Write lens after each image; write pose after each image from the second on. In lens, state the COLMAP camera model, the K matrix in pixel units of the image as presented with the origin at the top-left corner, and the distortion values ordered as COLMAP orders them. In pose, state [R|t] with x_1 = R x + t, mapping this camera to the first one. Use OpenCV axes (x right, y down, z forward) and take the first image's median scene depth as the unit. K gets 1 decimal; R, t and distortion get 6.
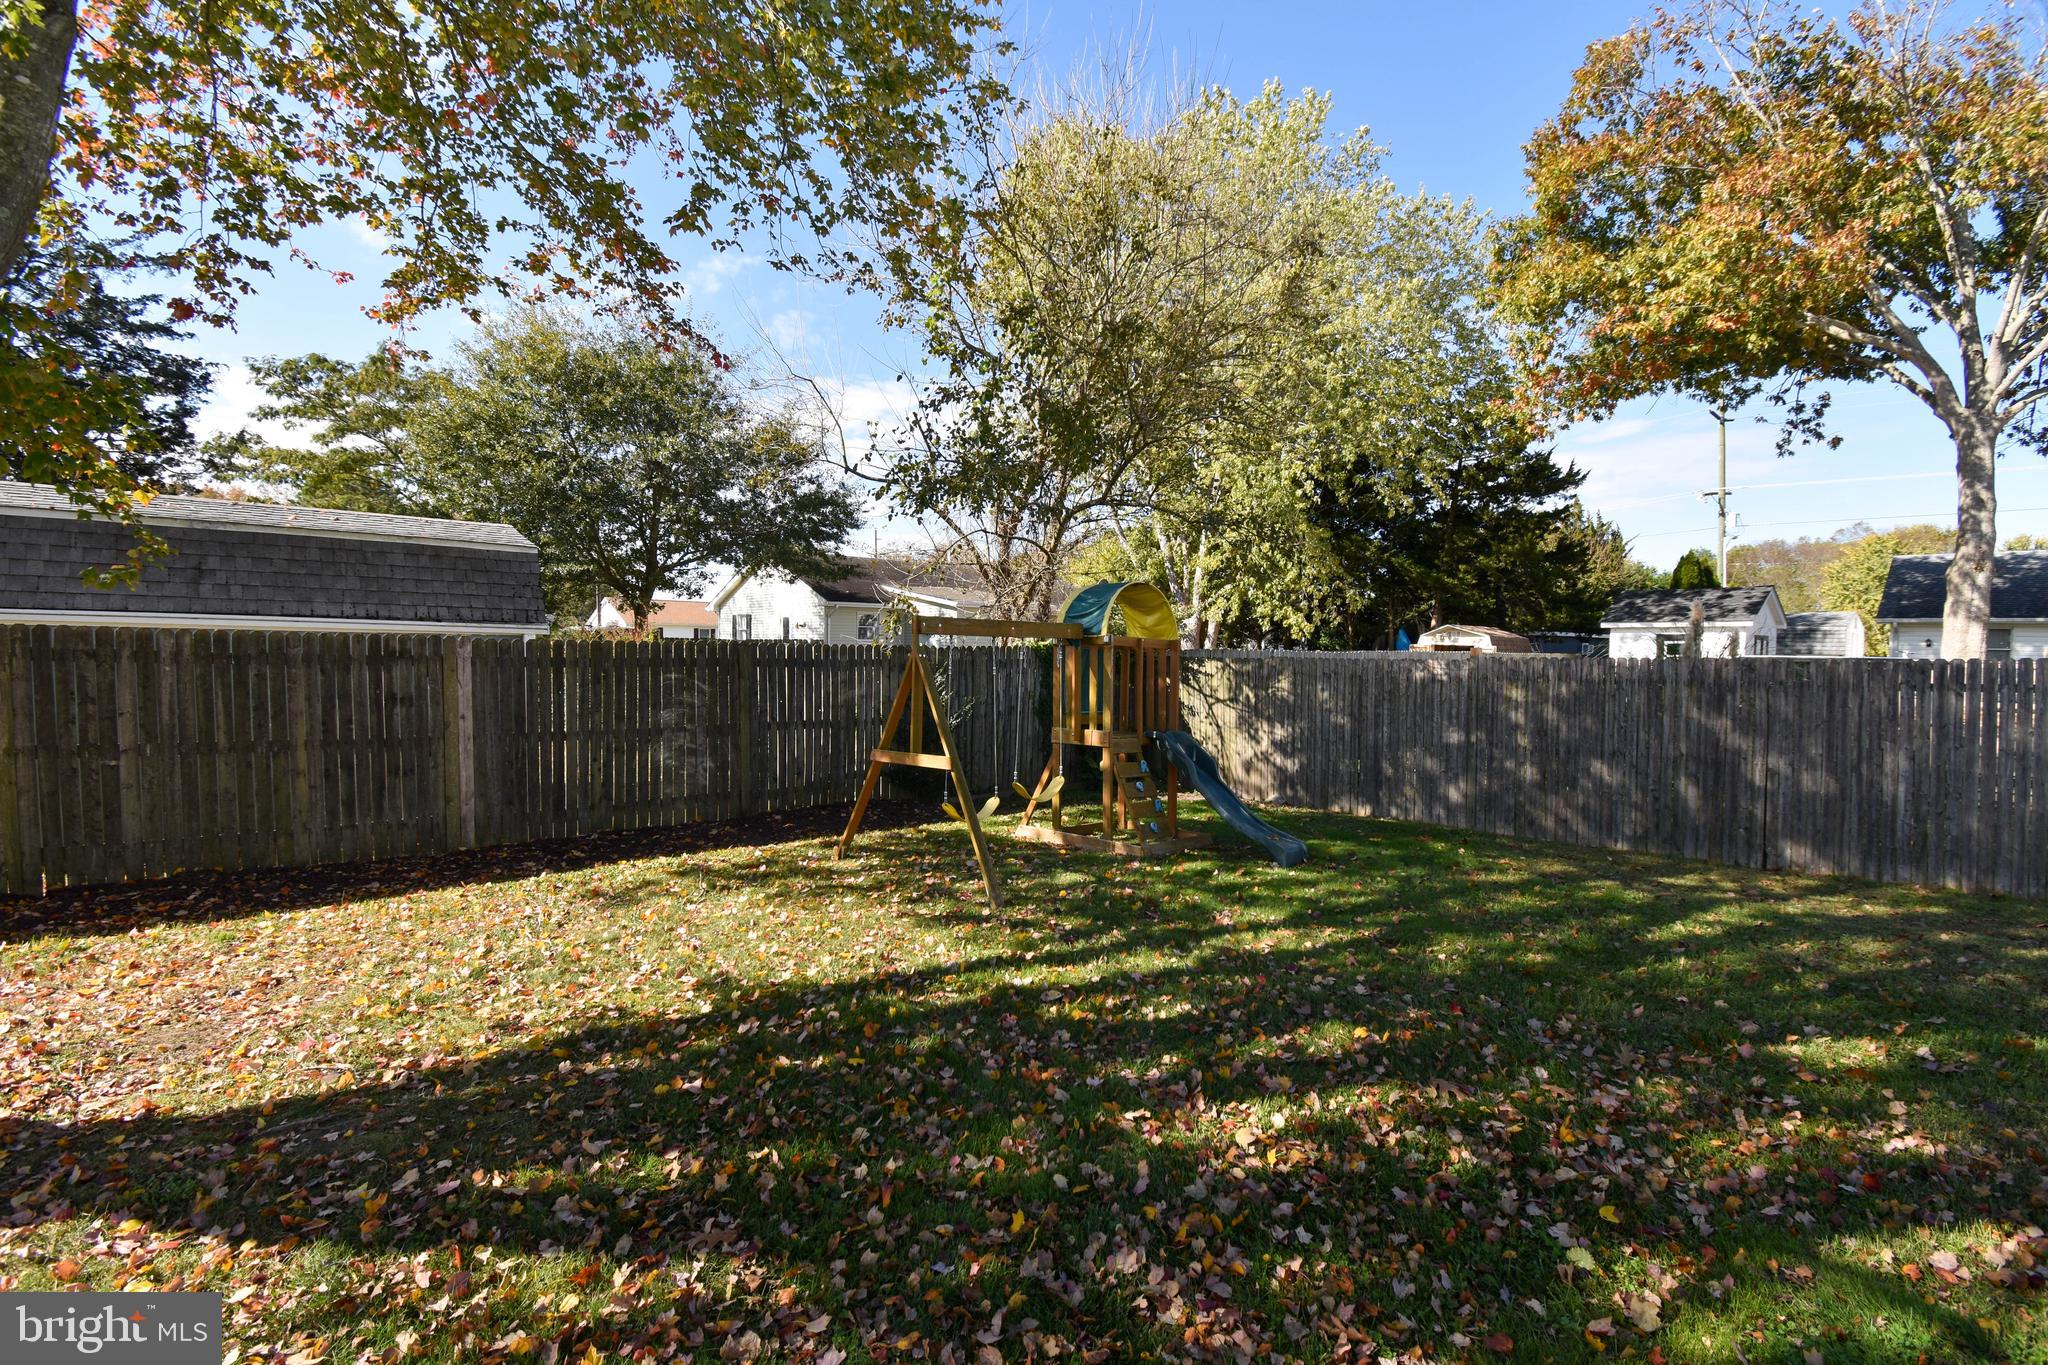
lens RADIAL K [[846.5, 0, 1019.8], [0, 846.5, 675.6], [0, 0, 1]] dist [0.000883, -0.021455]
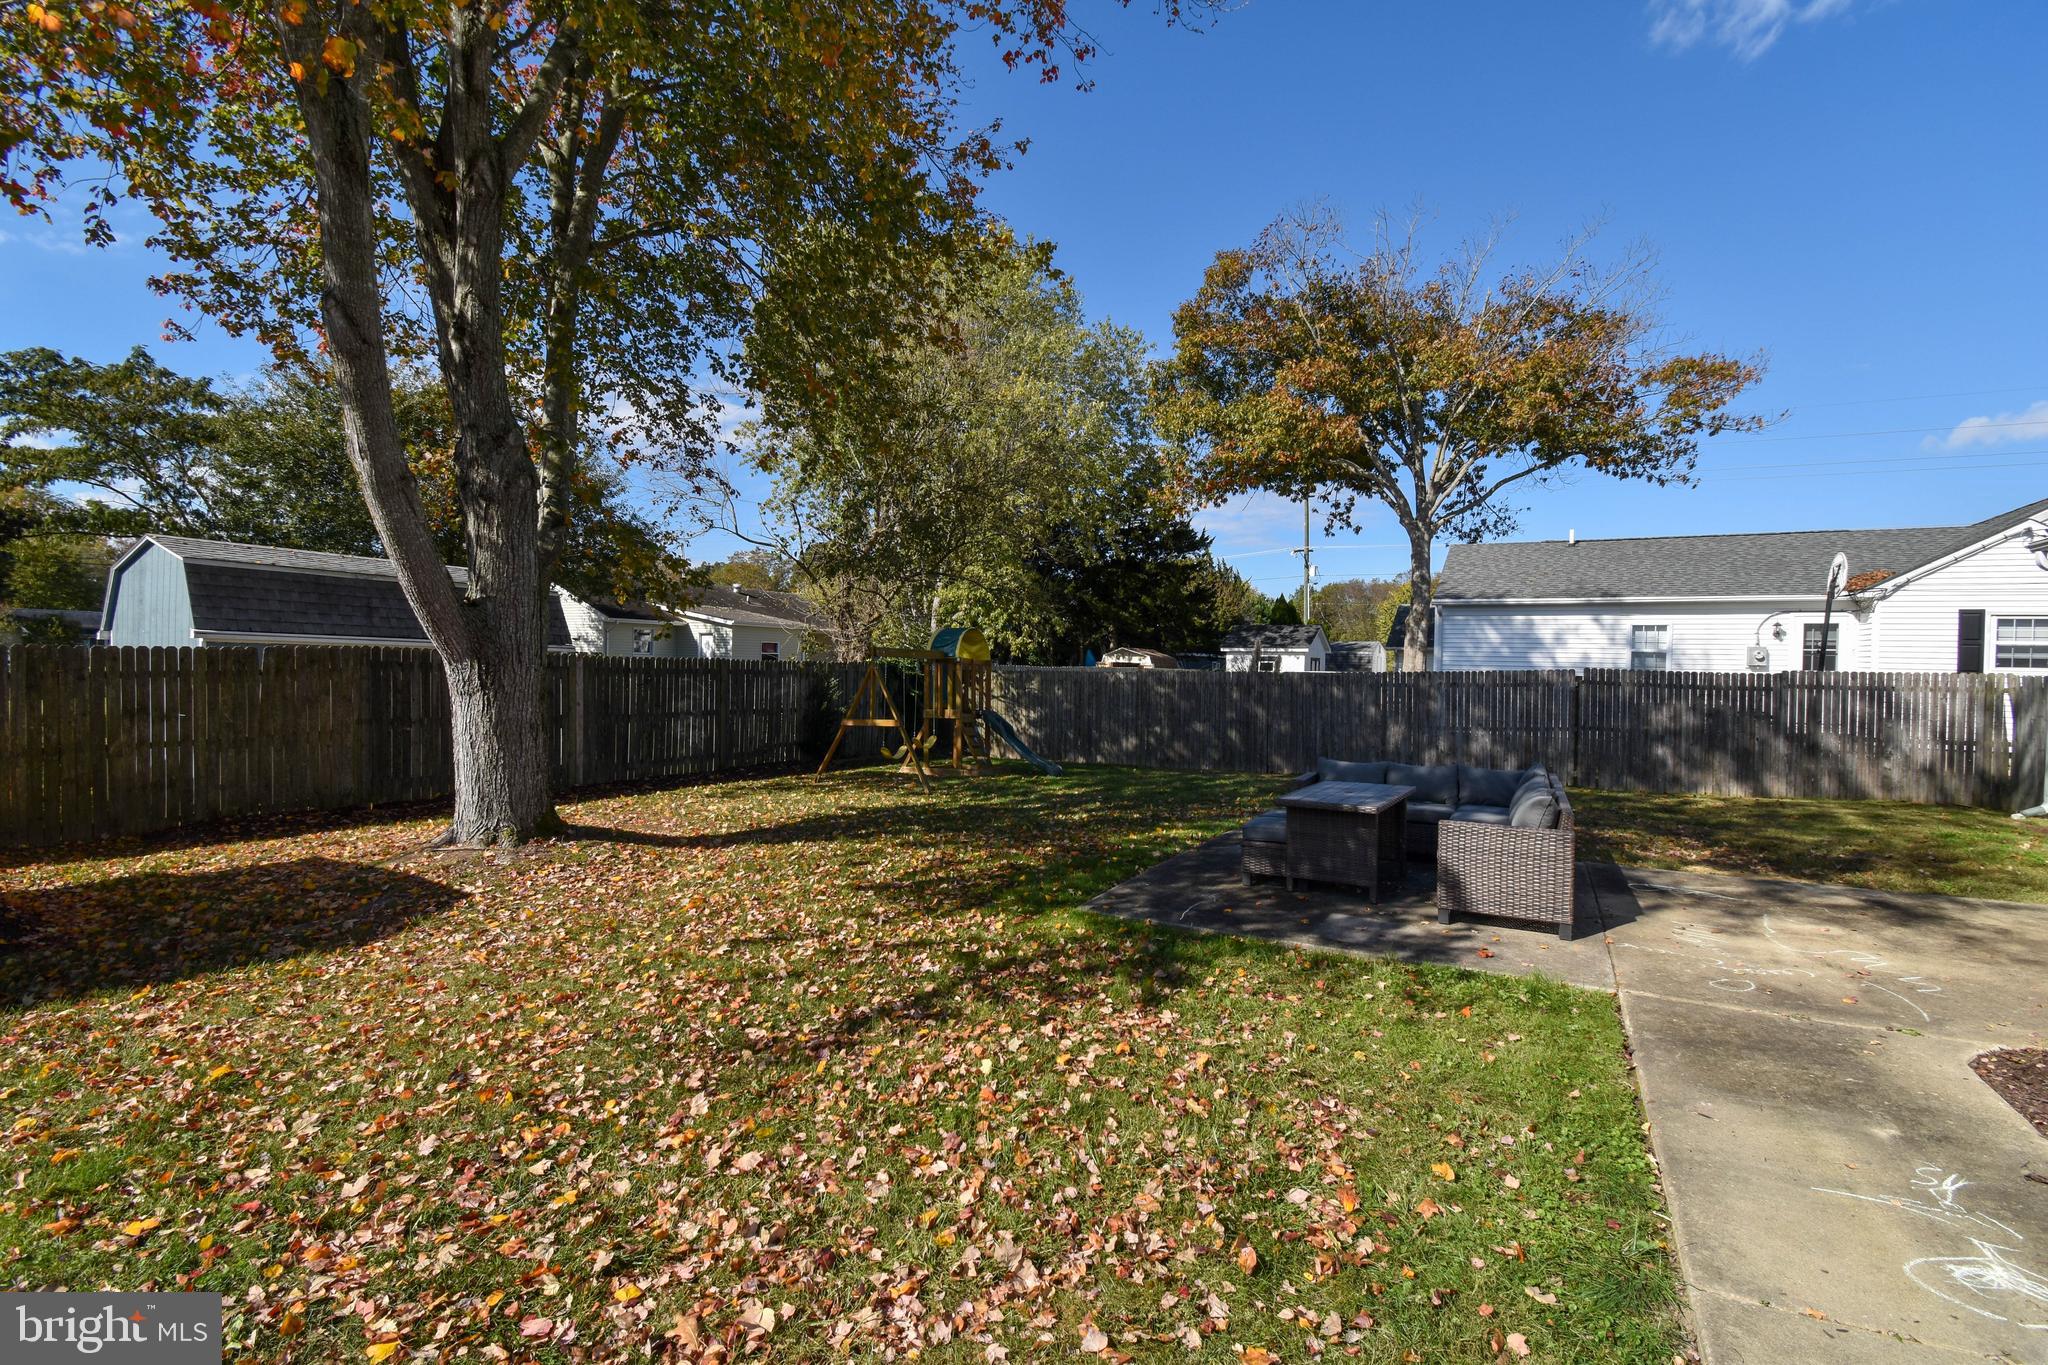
lens RADIAL K [[904.9, 0, 1031.5], [0, 904.9, 680.2], [0, 0, 1]] dist [0.023162, -0.028686]
pose [[0.930887, 0.000503, 0.365308, -0.167867], [0.004657, 0.999901, -0.013244, 0.010901], [-0.365278, 0.014030, 0.930793, -0.313006]]
